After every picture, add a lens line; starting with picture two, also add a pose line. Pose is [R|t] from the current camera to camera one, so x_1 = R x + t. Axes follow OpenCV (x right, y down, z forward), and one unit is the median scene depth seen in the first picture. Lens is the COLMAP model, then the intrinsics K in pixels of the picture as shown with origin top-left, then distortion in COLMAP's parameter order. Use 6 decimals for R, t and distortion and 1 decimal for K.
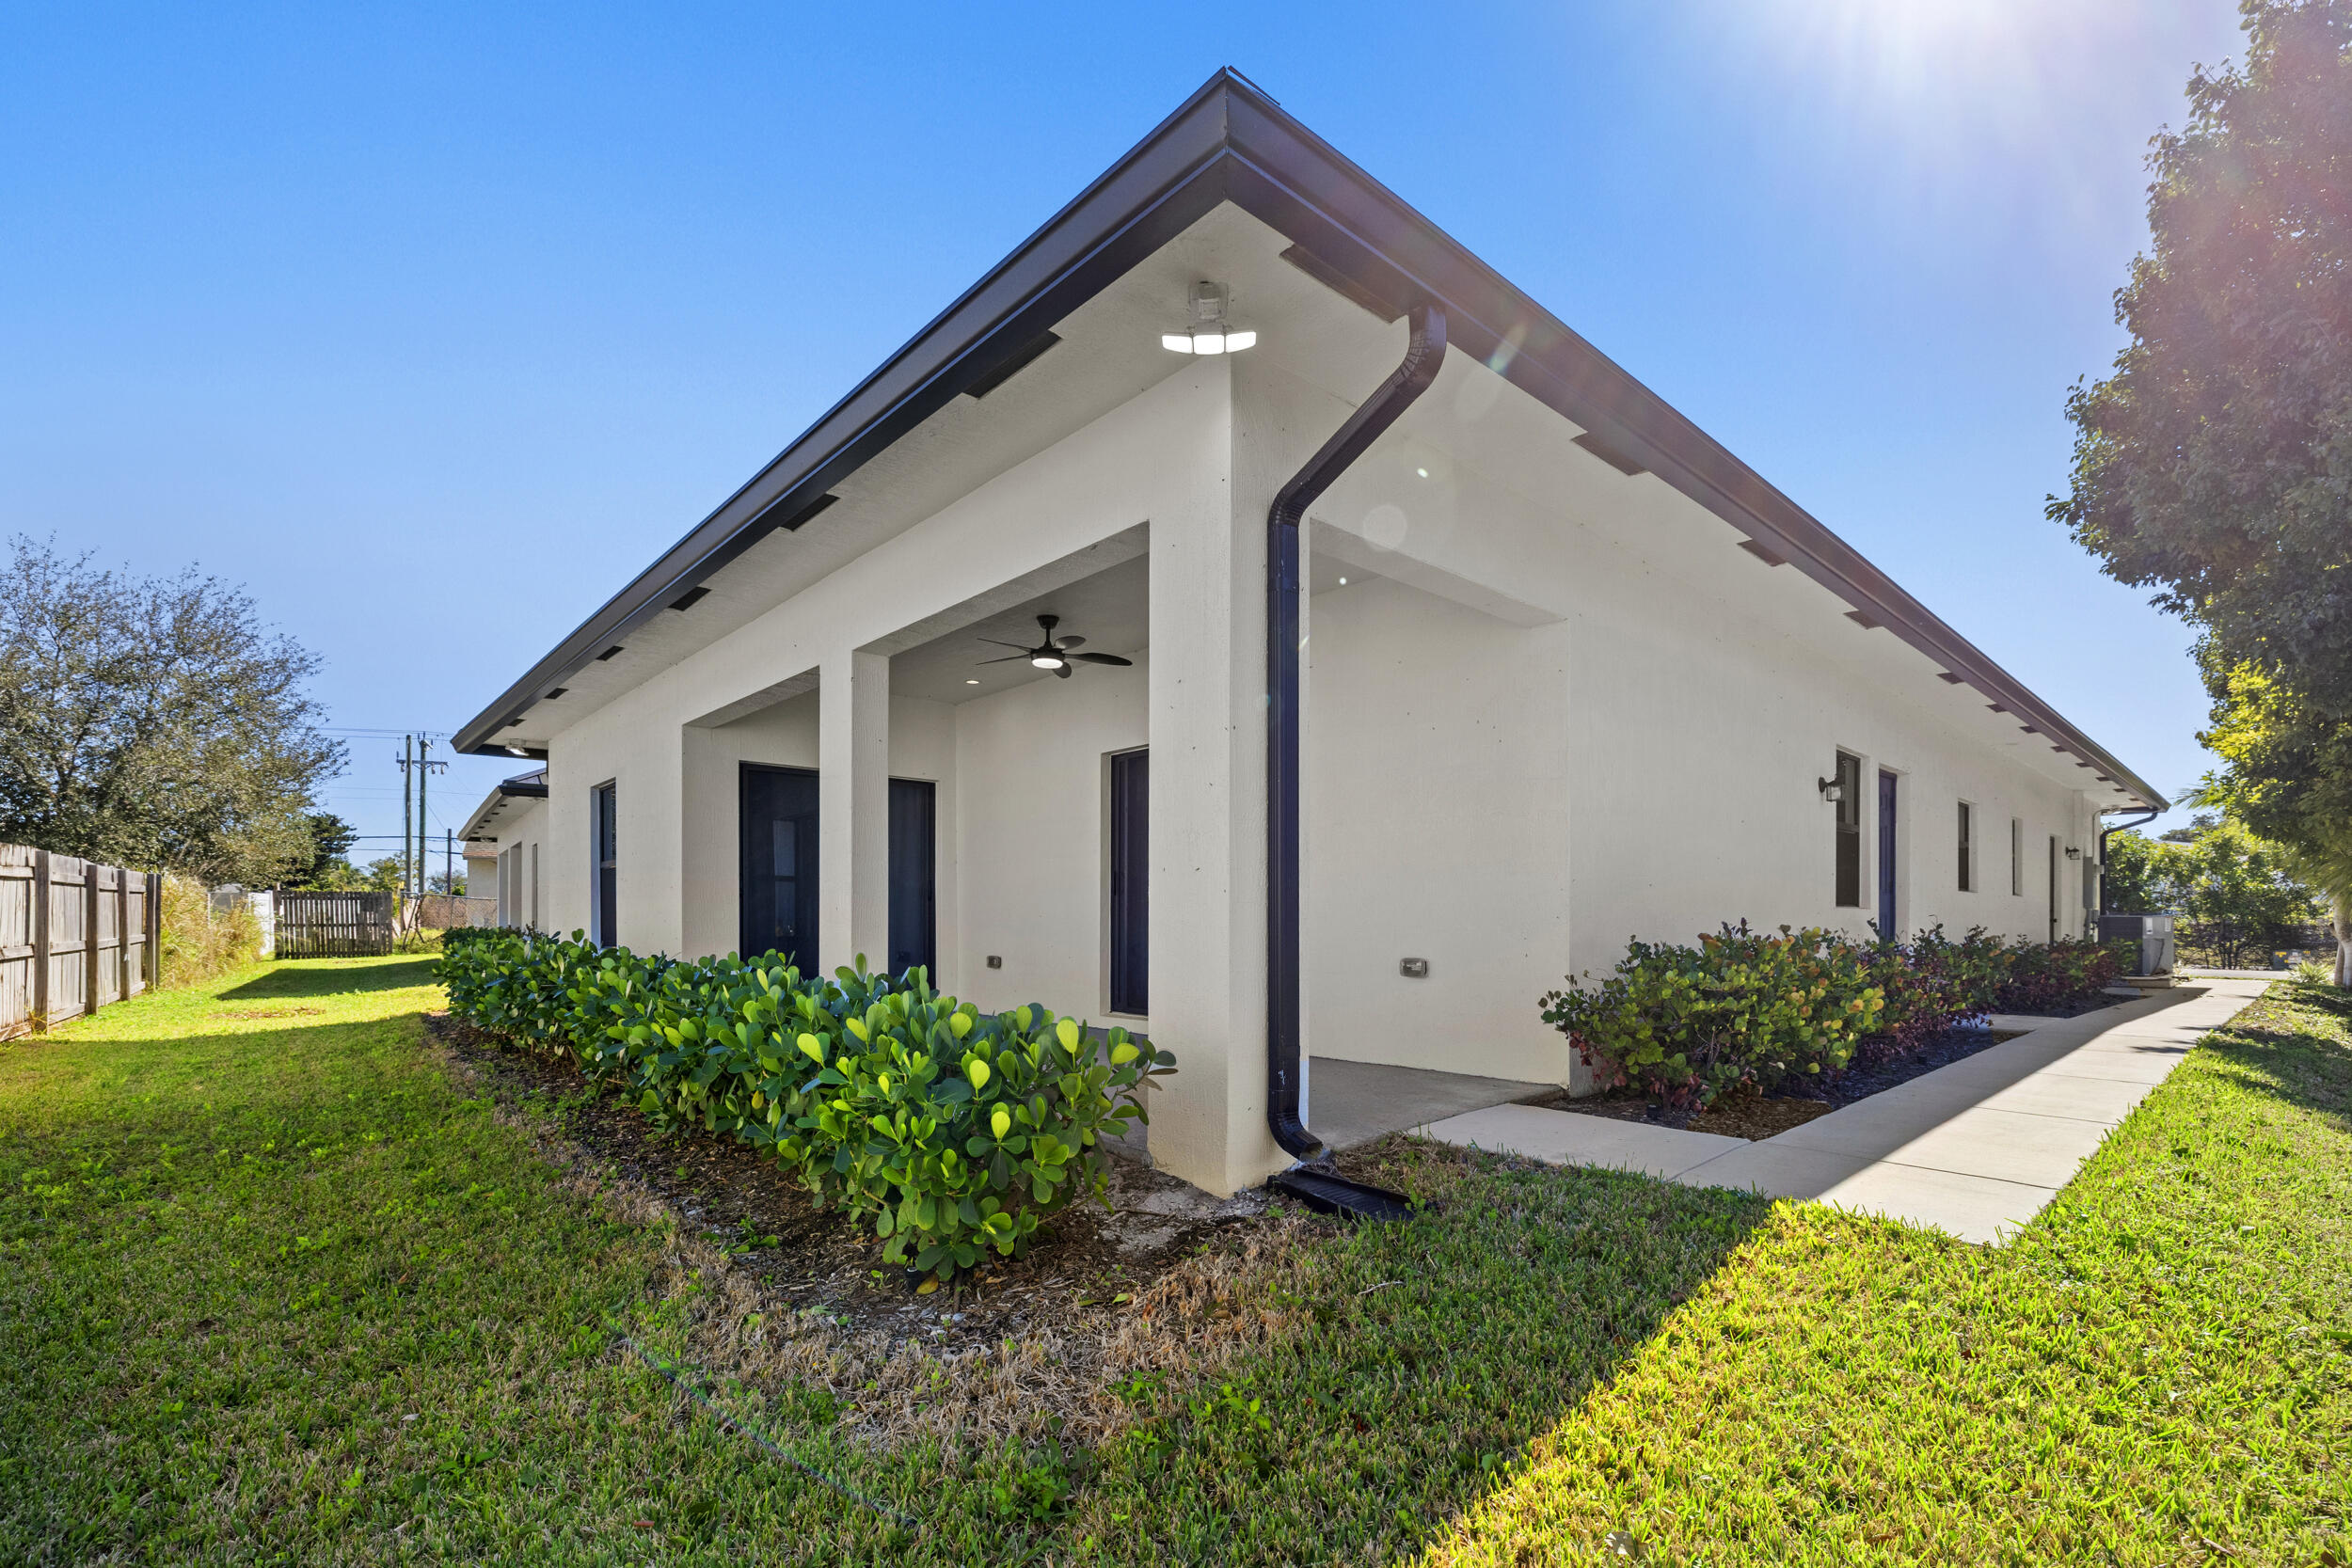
lens RADIAL K [[1000.1, 0, 1173.8], [0, 1000.1, 786.2], [0, 0, 1]] dist [0.000673, 0.000016]
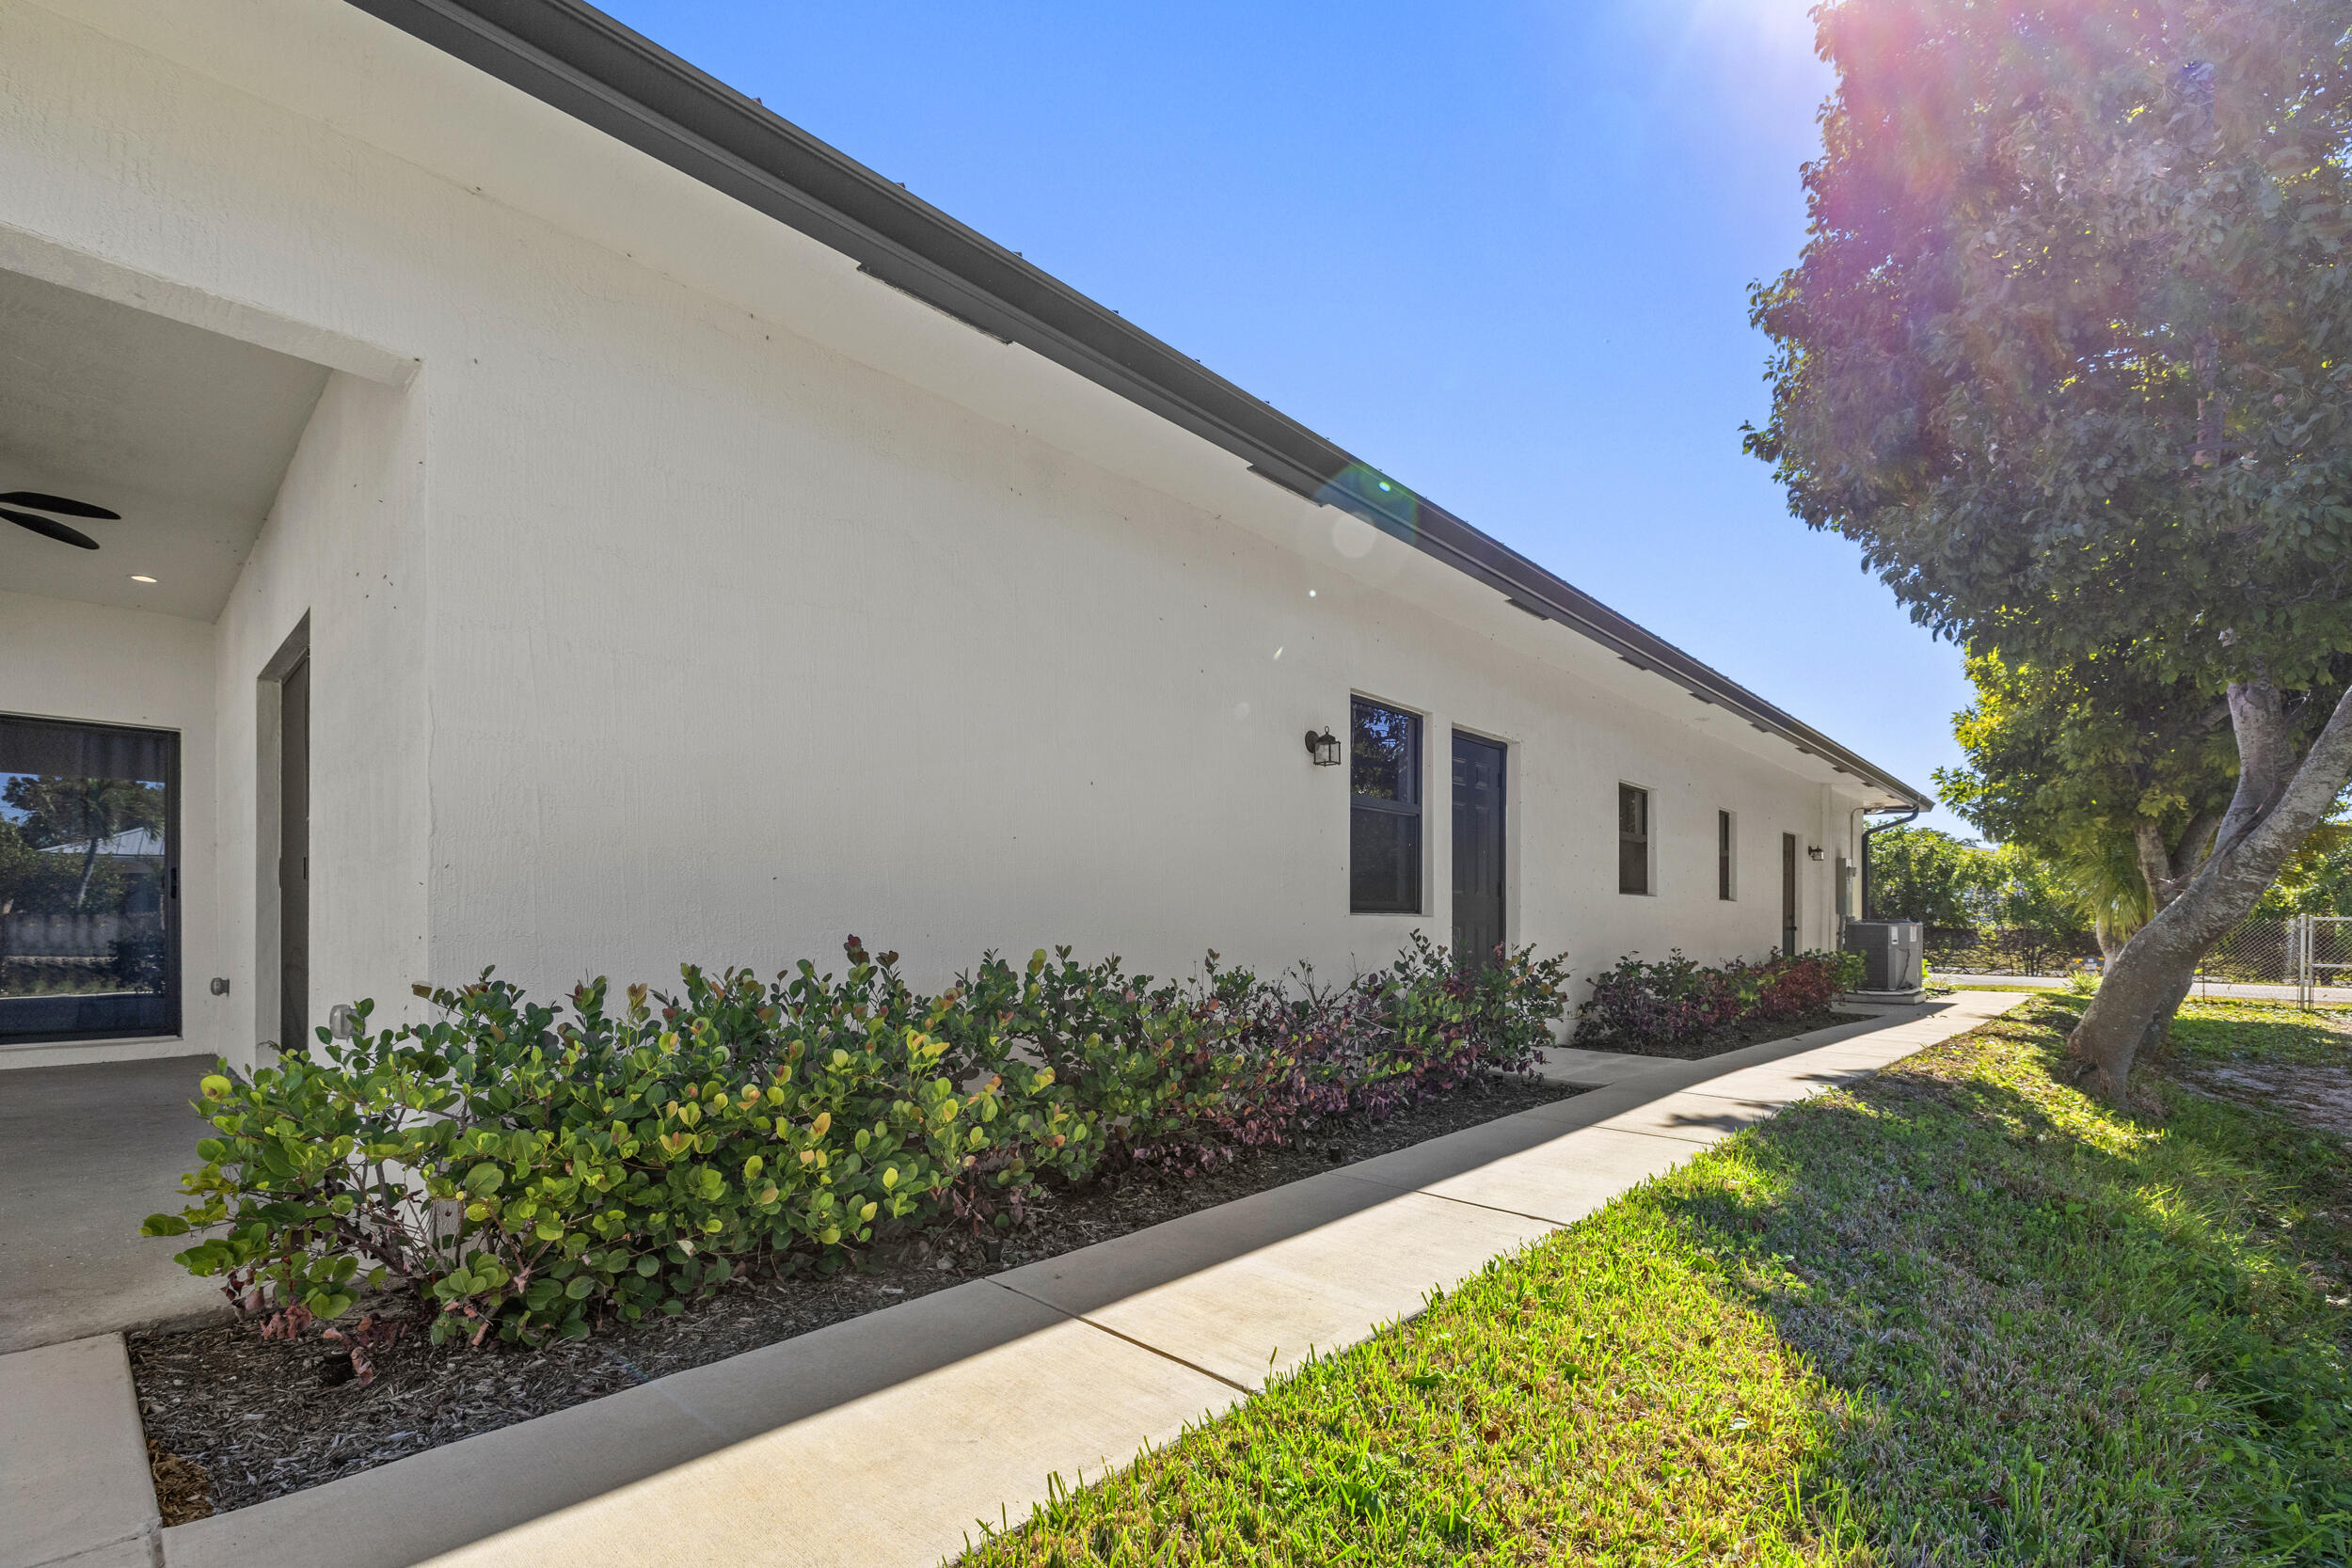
lens RADIAL K [[990.5, 0, 1156.7], [0, 990.5, 779.4], [0, 0, 1]] dist [-0.000585, 0.000145]
pose [[0.997575, 0.012635, 0.068439, 0.278158], [-0.011933, 0.999872, -0.010657, 0.019278], [-0.068565, 0.009815, 0.997598, 0.173878]]
